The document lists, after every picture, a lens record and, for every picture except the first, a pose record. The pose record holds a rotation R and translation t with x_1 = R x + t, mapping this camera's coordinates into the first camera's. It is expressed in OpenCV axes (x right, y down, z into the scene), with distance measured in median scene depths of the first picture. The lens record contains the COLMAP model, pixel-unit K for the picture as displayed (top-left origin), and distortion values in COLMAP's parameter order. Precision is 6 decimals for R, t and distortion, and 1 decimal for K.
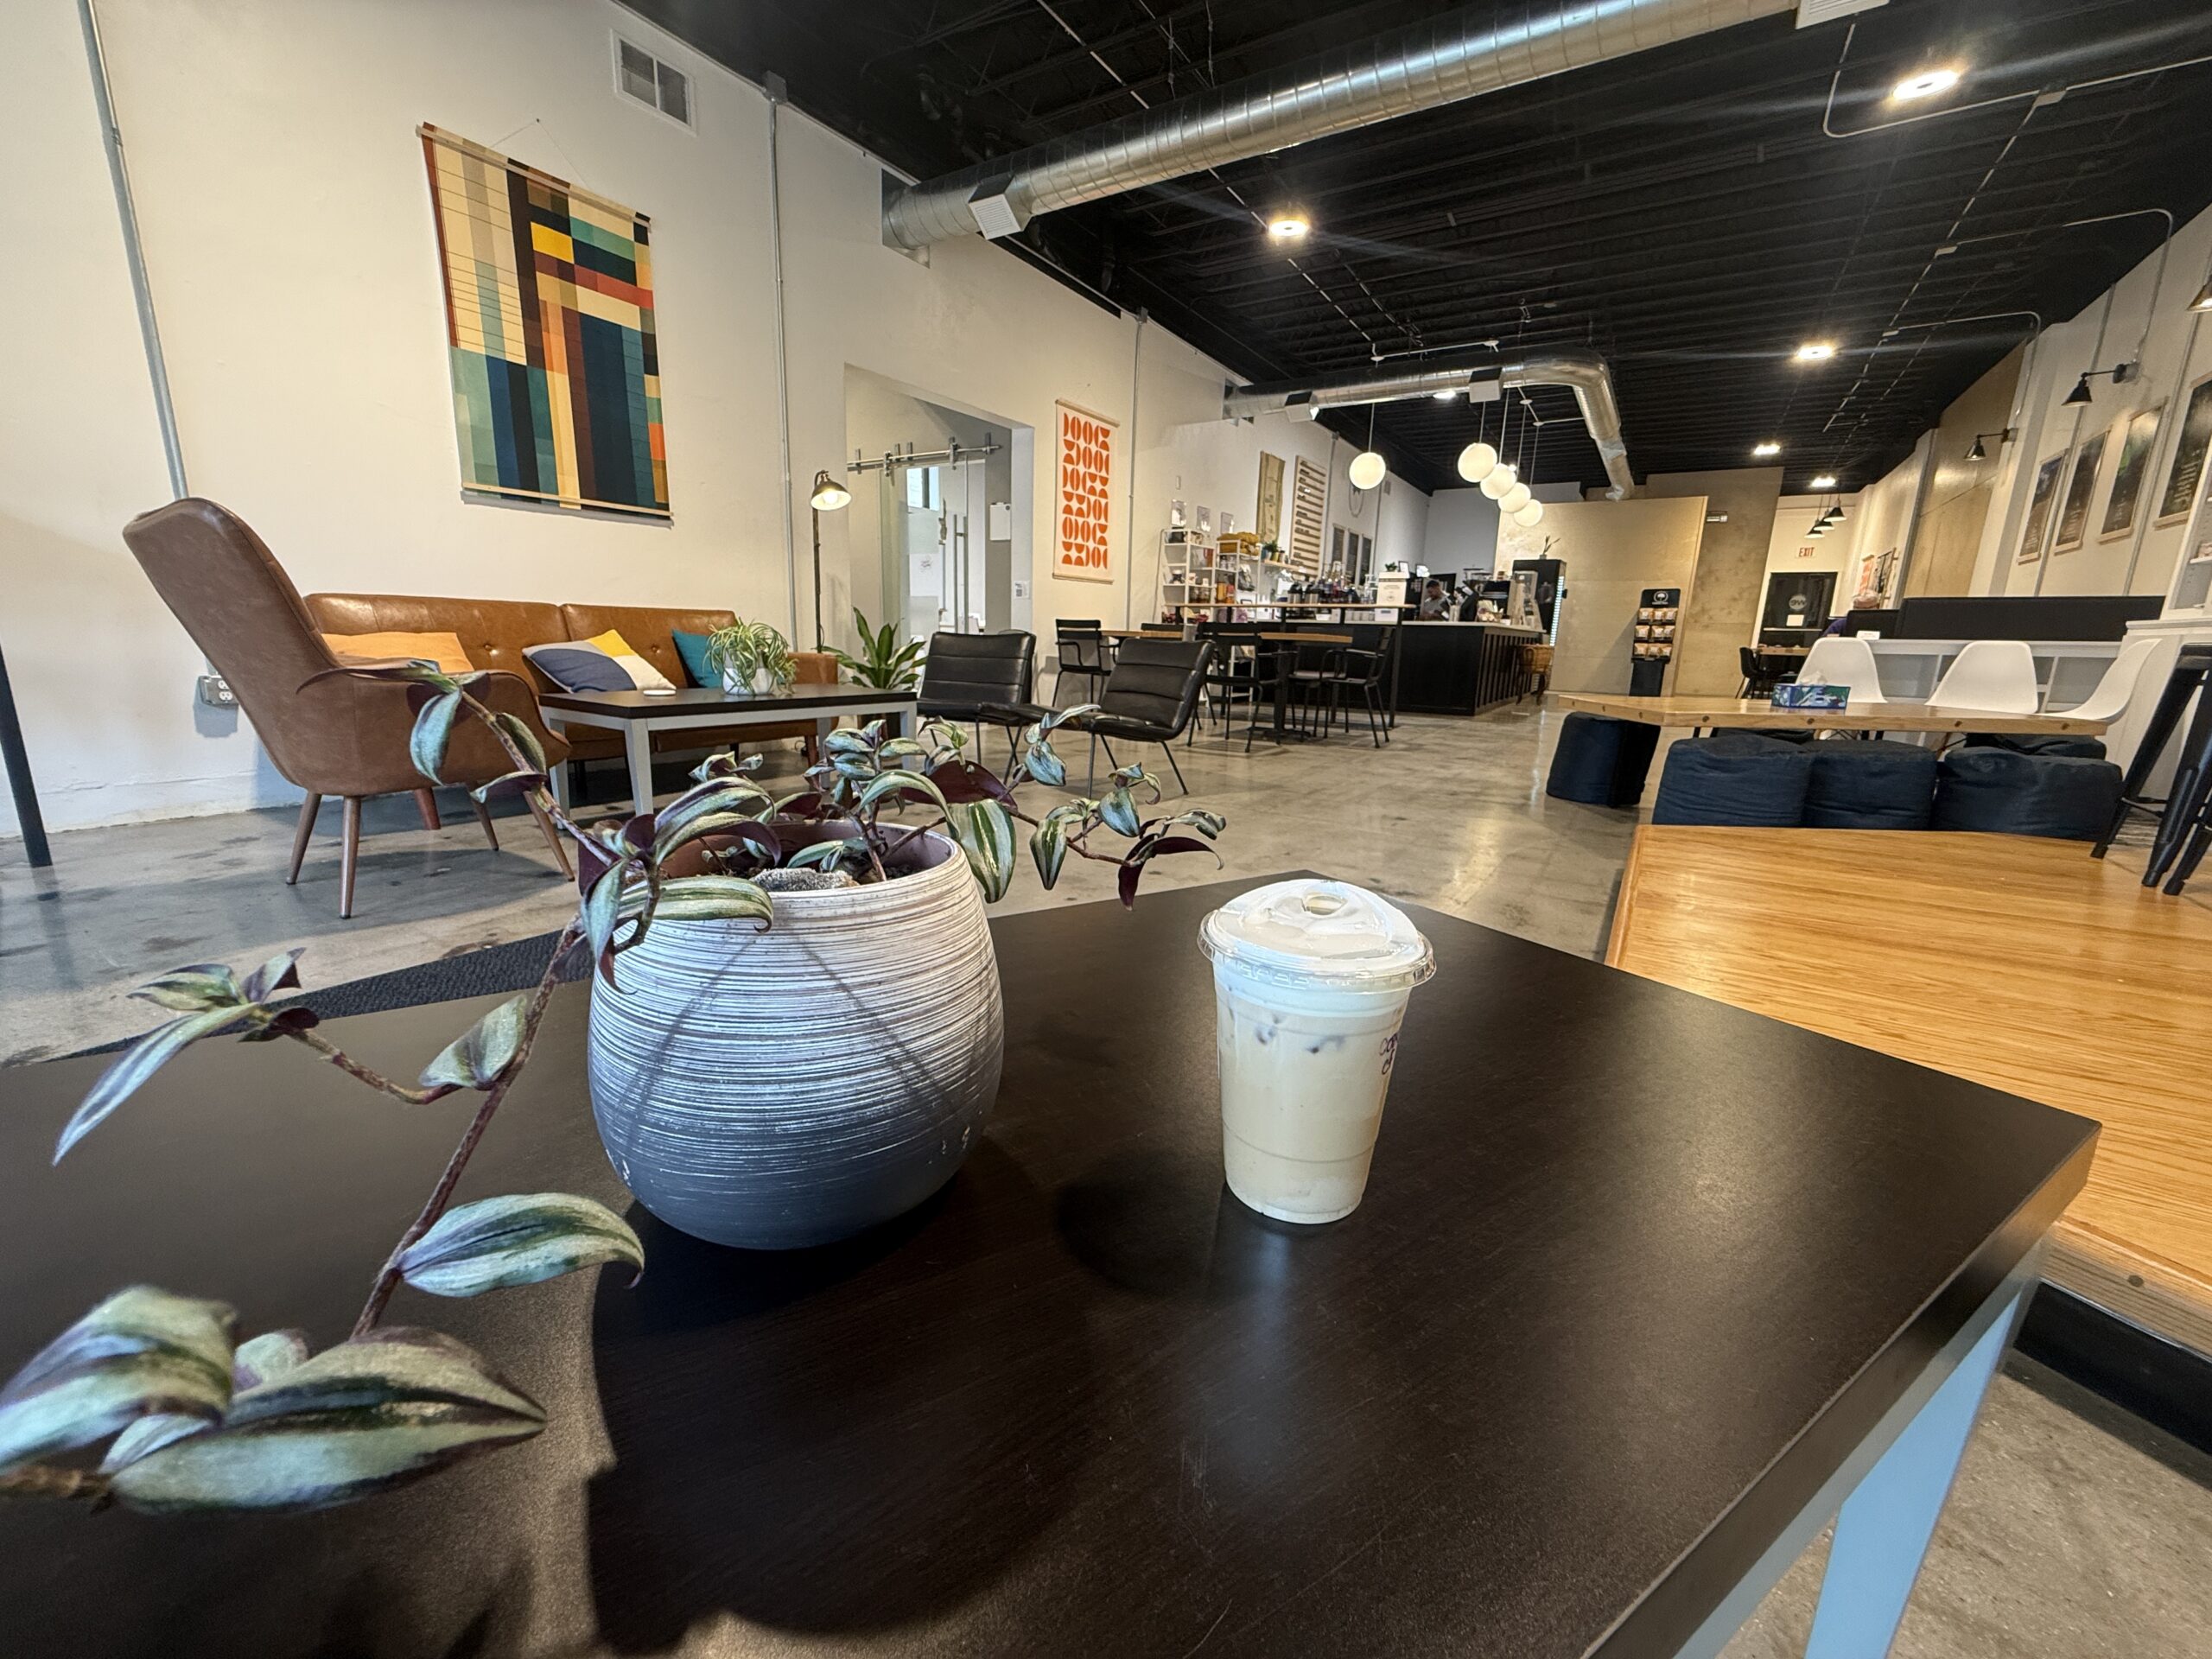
lens RADIAL K [[878.4, 0, 1104.3], [0, 878.4, 838.5], [0, 0, 1]] dist [-0.001204, -0.000302]
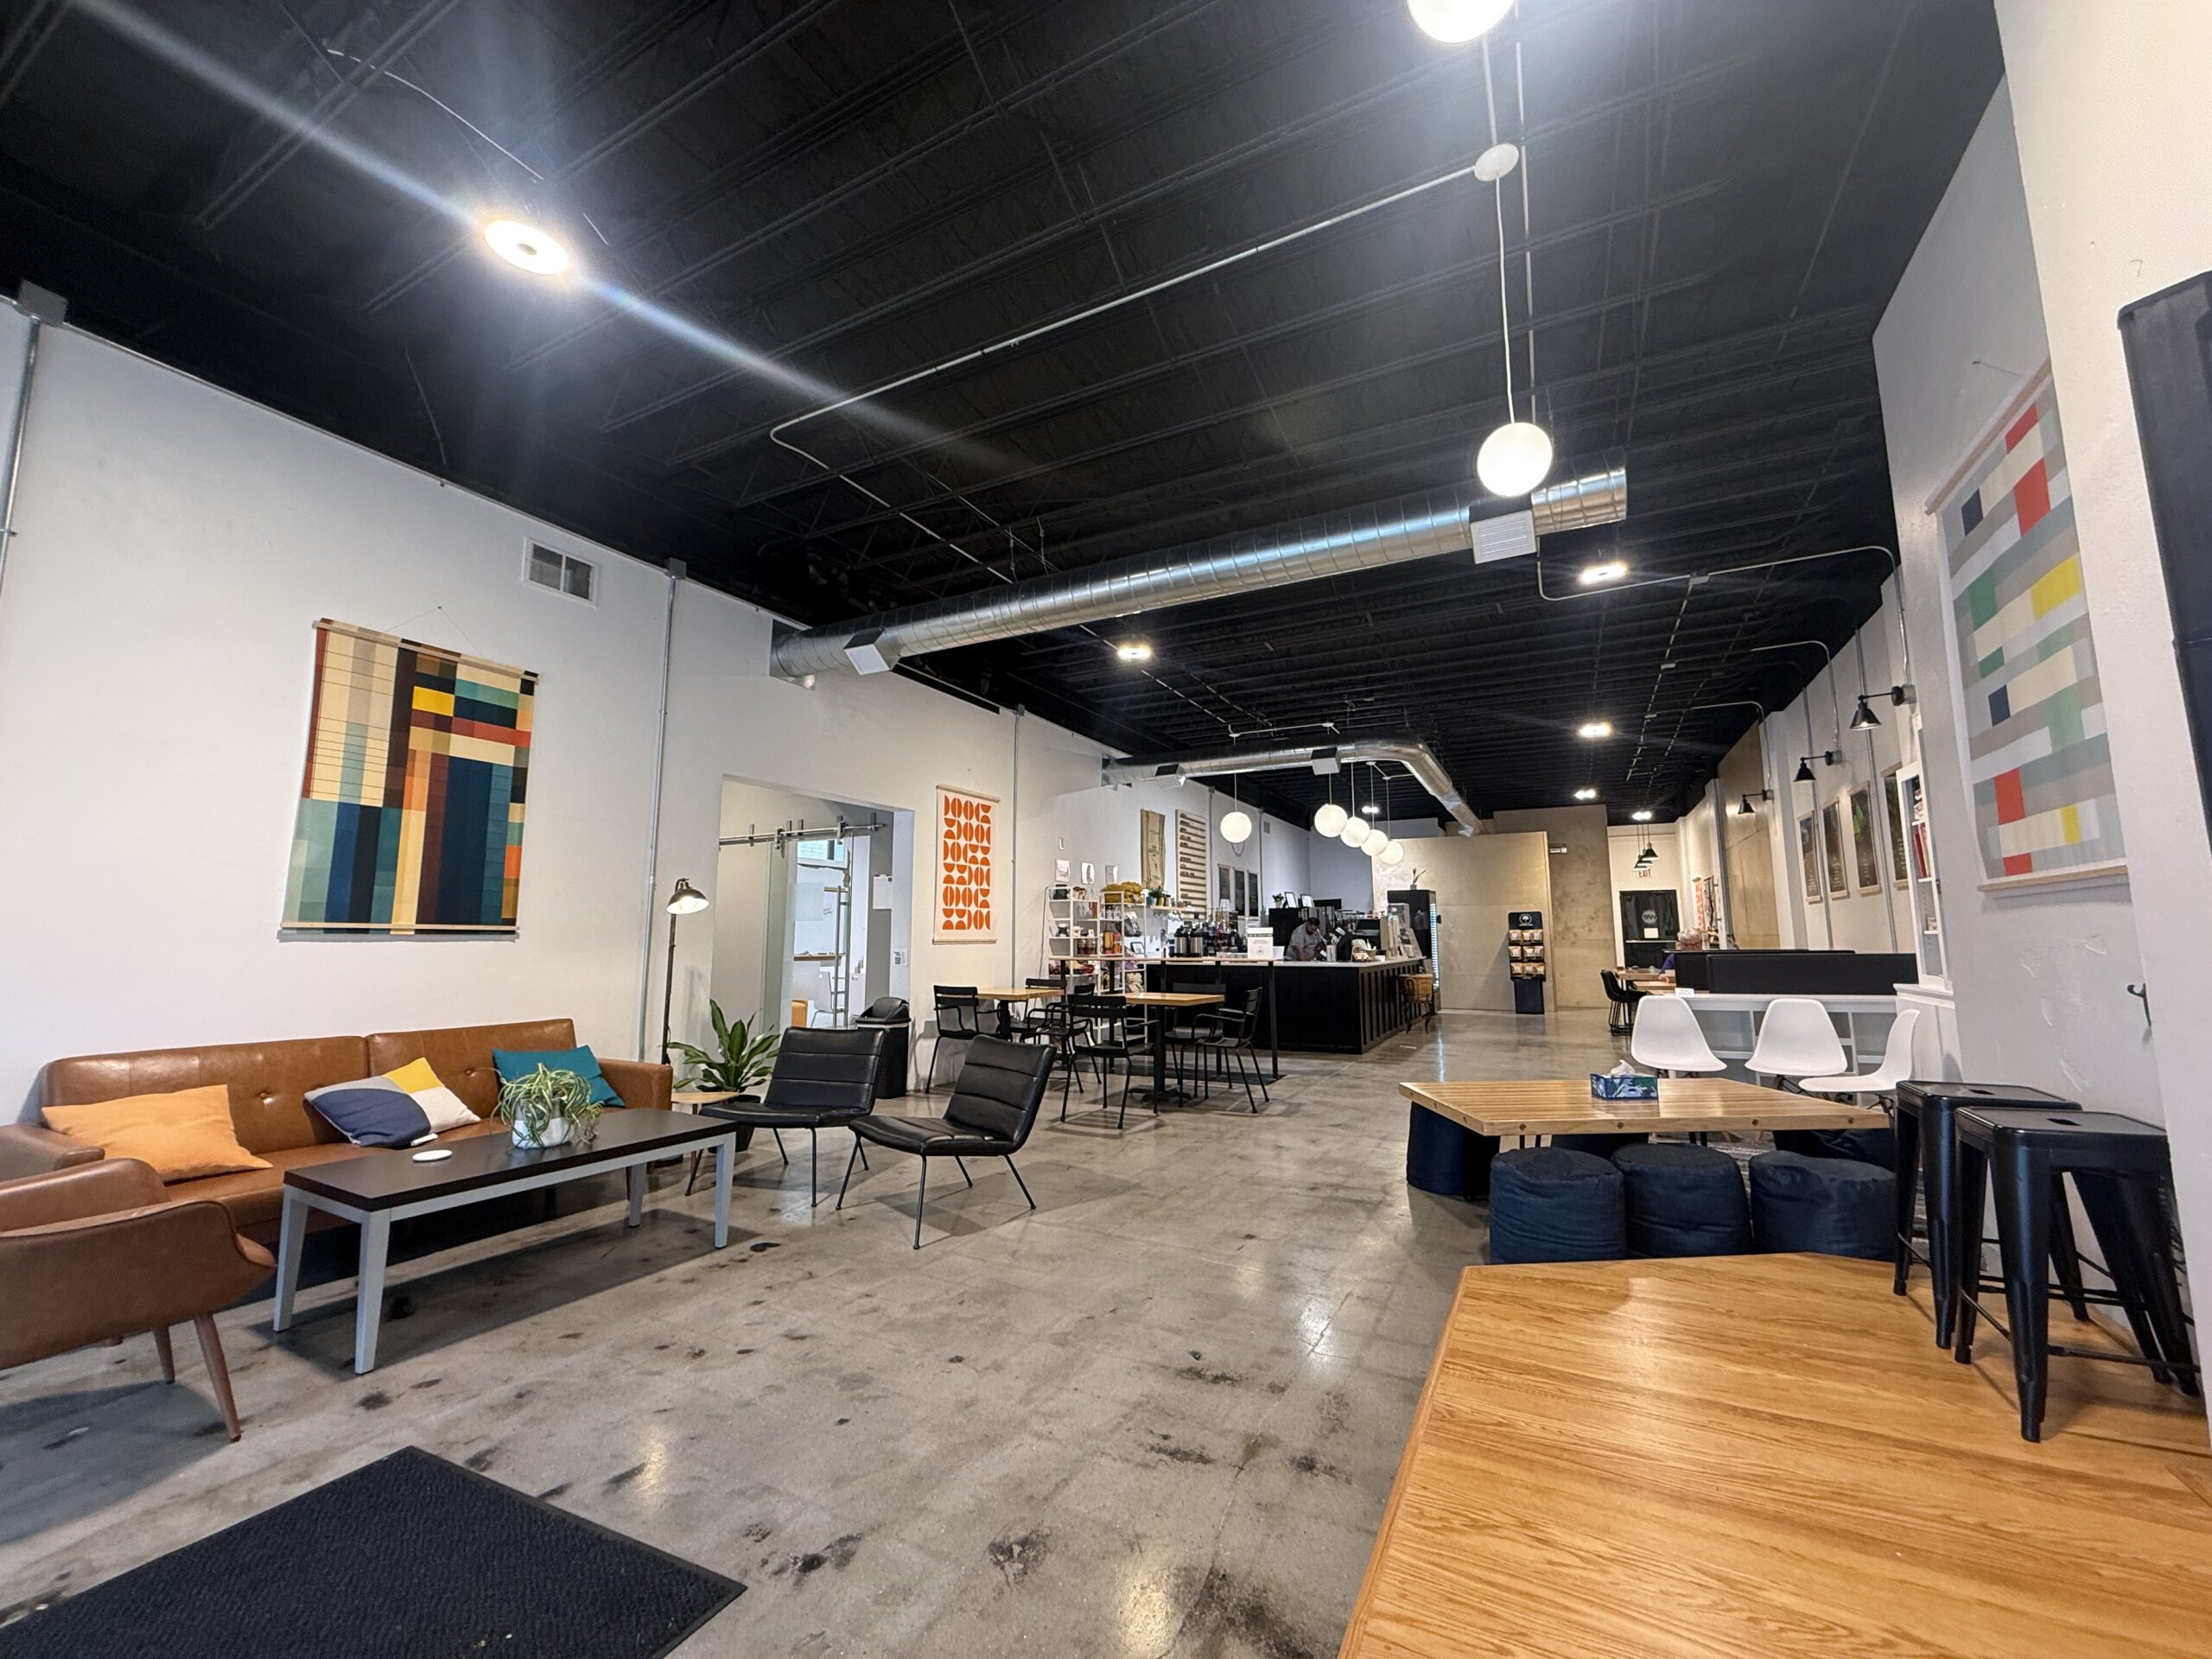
lens RADIAL K [[878.4, 0, 1104.3], [0, 878.4, 838.5], [0, 0, 1]] dist [-0.001204, -0.000302]
pose [[0.996206, -0.020906, 0.084473, 0.057643], [0.048165, 0.940932, -0.335154, -0.061812], [-0.072476, 0.337951, 0.938369, -0.014171]]
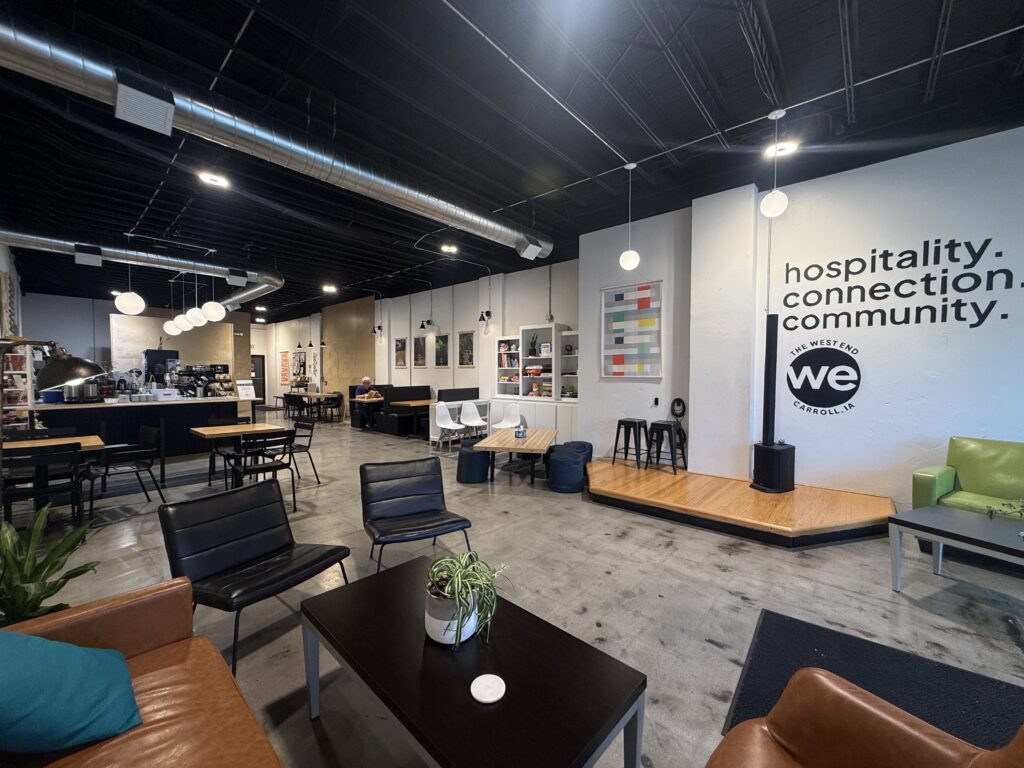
lens RADIAL K [[406.6, 0, 511.2], [0, 406.6, 388.2], [0, 0, 1]] dist [-0.001204, -0.000302]
pose [[0.155461, -0.064302, 0.985747, -0.380001], [0.225652, 0.973807, 0.027936, -0.198545], [-0.961724, 0.218093, 0.165899, 0.379759]]
